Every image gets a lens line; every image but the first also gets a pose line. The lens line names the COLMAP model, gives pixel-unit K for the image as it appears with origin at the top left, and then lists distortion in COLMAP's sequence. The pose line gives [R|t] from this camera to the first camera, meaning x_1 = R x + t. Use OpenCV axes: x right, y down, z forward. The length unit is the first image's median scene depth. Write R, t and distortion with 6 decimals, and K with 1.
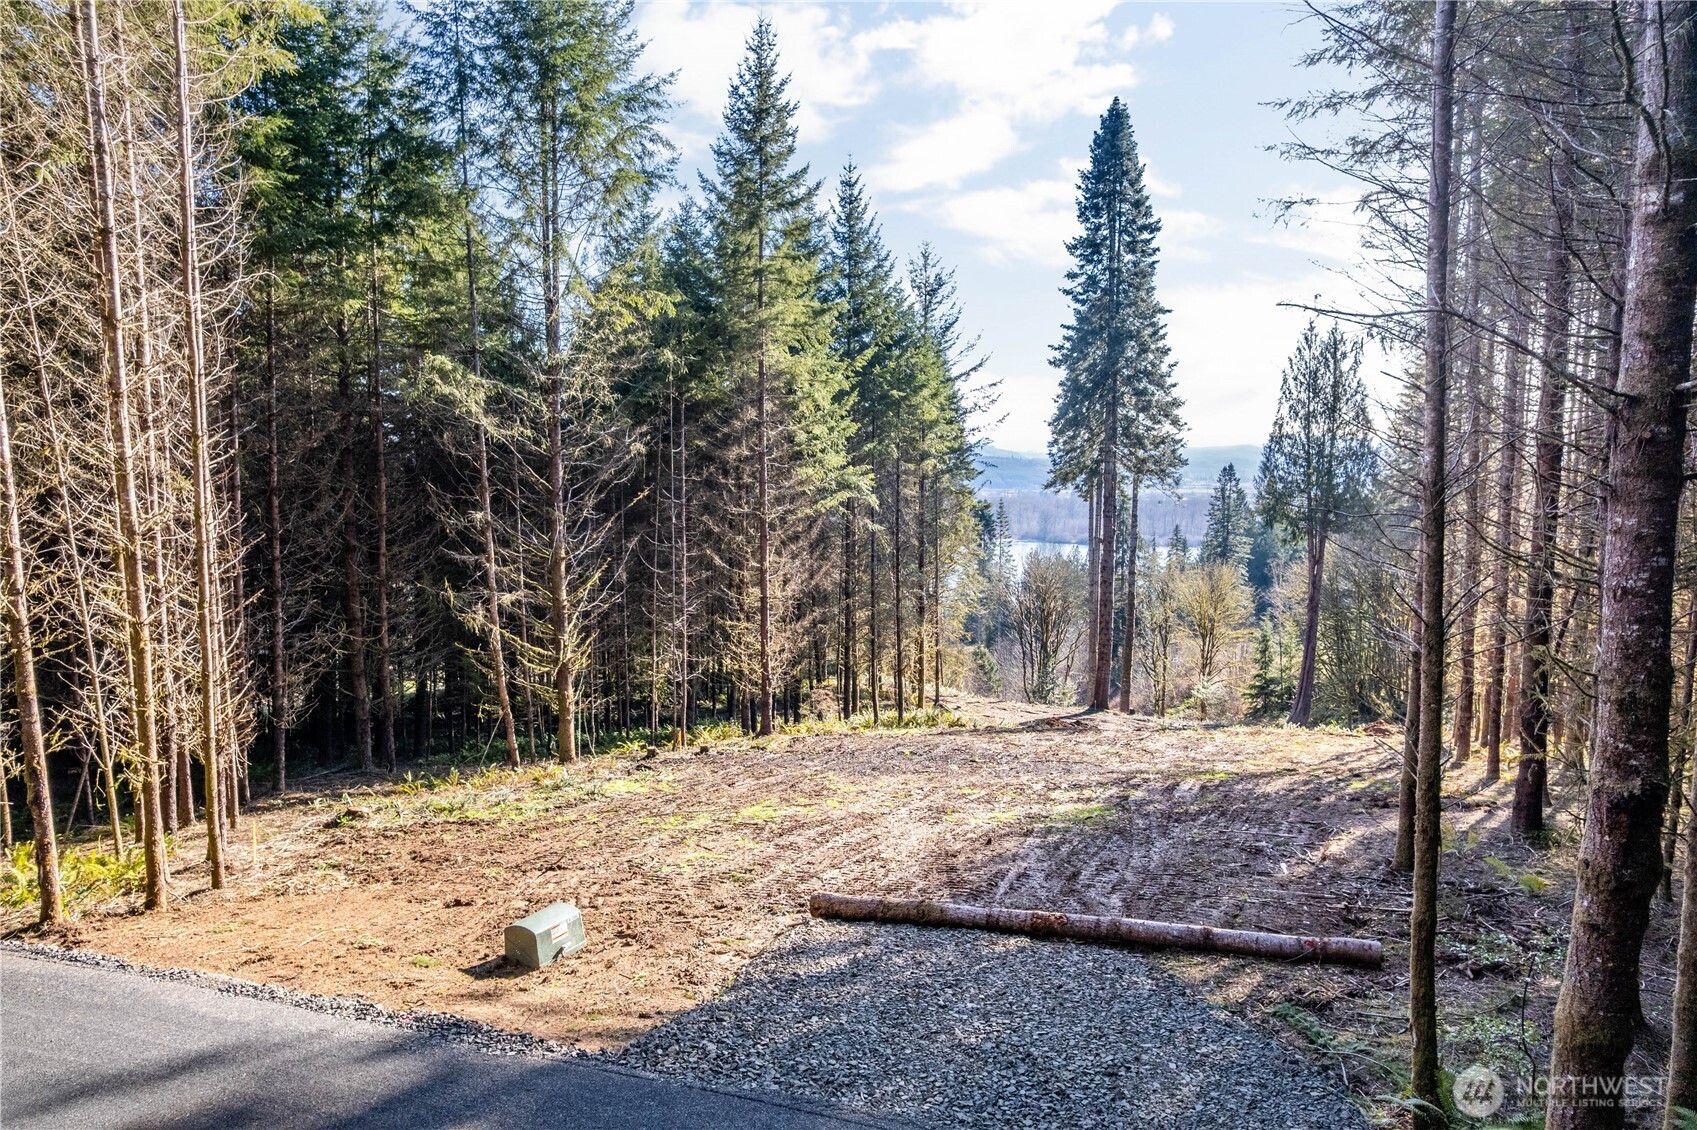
lens RADIAL K [[1121.7, 0, 856.1], [0, 1121.7, 559.9], [0, 0, 1]] dist [-0.033893, 0.020009]
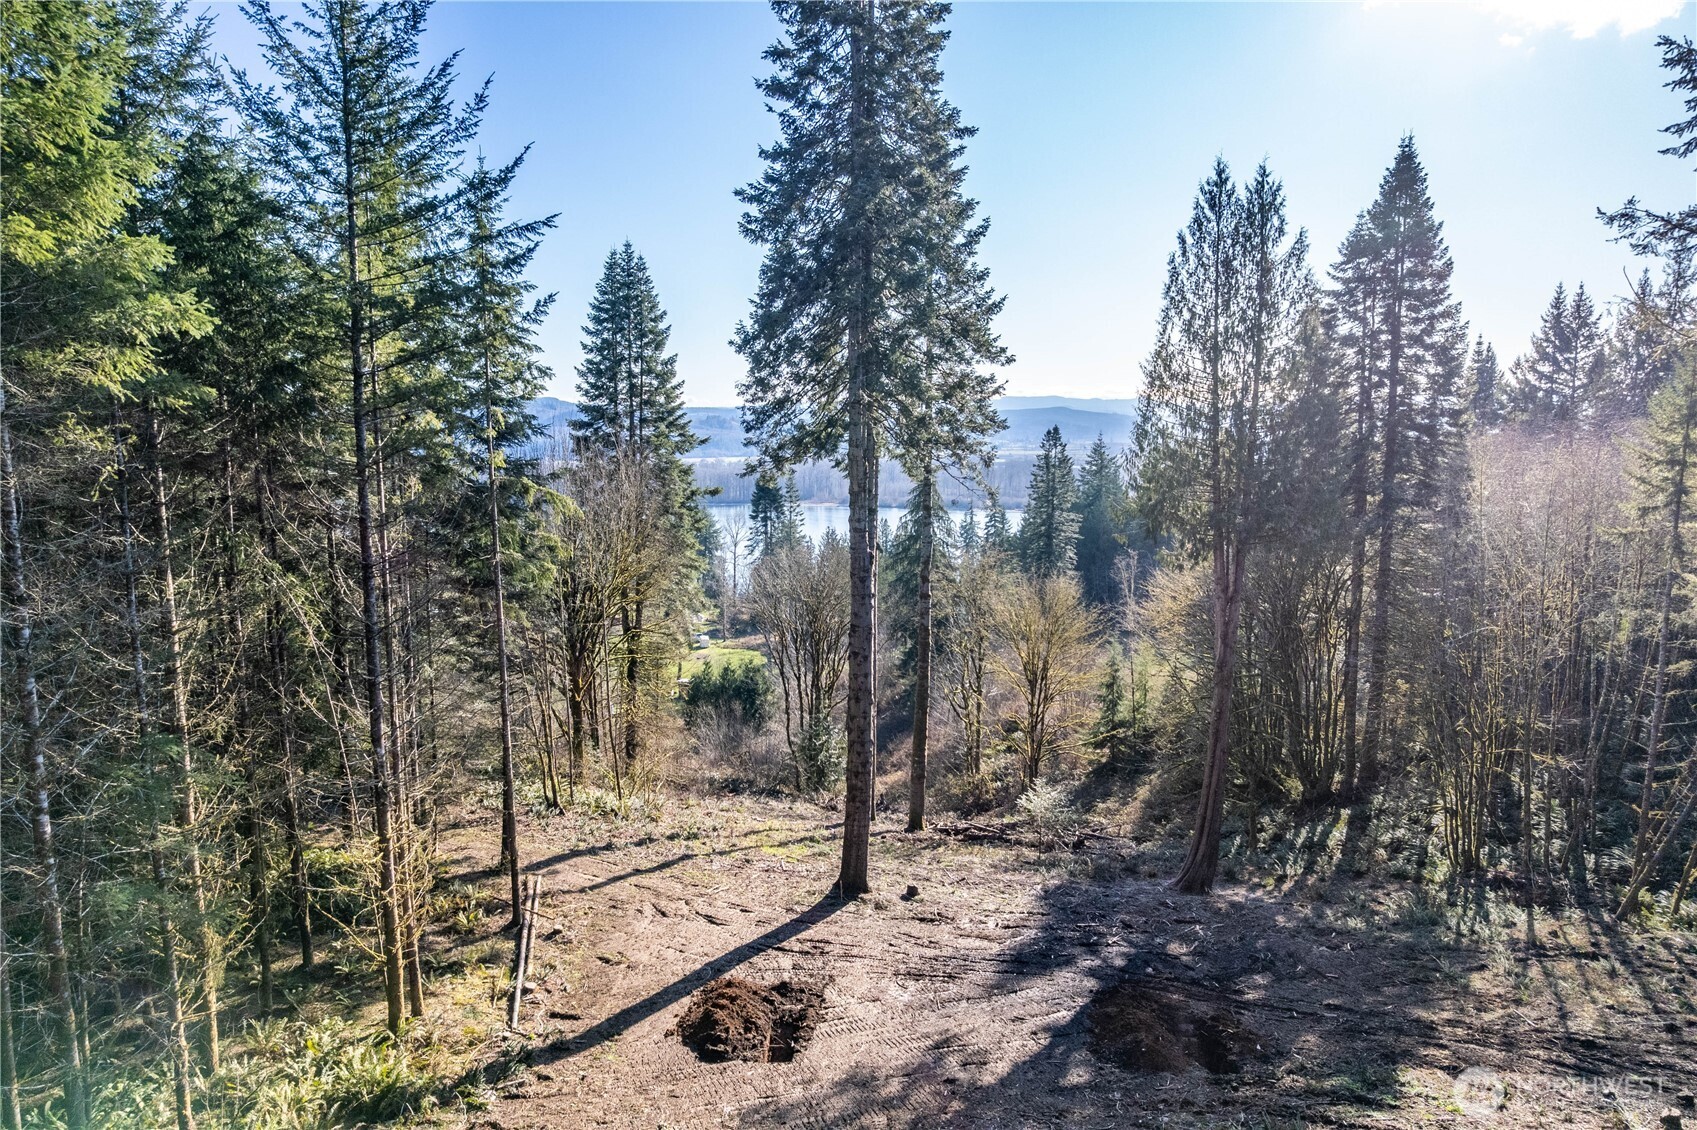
lens RADIAL K [[1121.7, 0, 843.7], [0, 1121.7, 566.2], [0, 0, 1]] dist [-0.033893, 0.020009]
pose [[0.989361, -0.022209, 0.143775, 0.139773], [0.016683, 0.999079, 0.039530, -0.041819], [-0.144520, -0.036711, 0.988821, 0.476965]]
